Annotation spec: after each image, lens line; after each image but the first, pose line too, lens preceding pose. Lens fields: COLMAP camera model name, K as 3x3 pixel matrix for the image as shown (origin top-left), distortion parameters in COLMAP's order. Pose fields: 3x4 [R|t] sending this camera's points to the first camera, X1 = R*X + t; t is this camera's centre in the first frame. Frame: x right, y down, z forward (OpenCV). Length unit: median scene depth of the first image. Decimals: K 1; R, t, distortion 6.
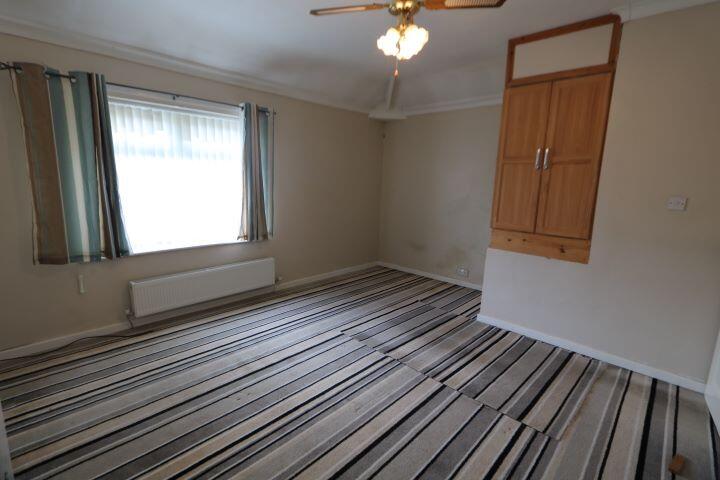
lens RADIAL K [[345.5, 0, 360.0], [0, 345.5, 240.0], [0, 0, 1]] dist [0.015738, -0.000644]
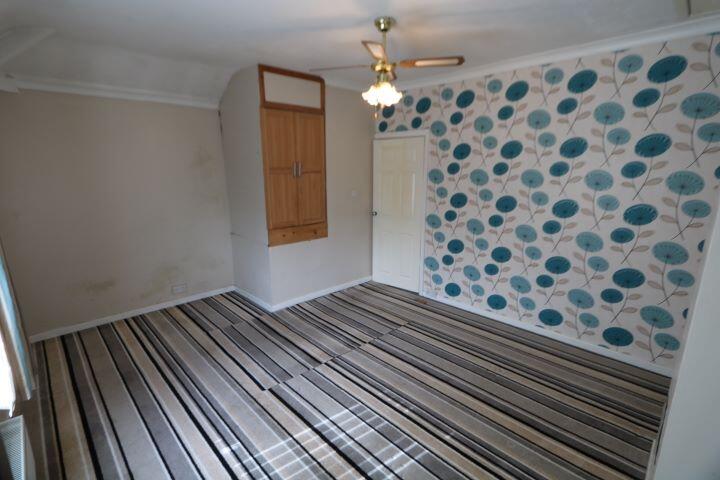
lens RADIAL K [[345.5, 0, 360.0], [0, 345.5, 240.0], [0, 0, 1]] dist [0.015738, -0.000644]
pose [[0.050253, -0.254044, 0.965886, -0.789896], [0.175301, 0.954338, 0.241886, -0.250654], [-0.983232, 0.157165, 0.092493, 0.673193]]
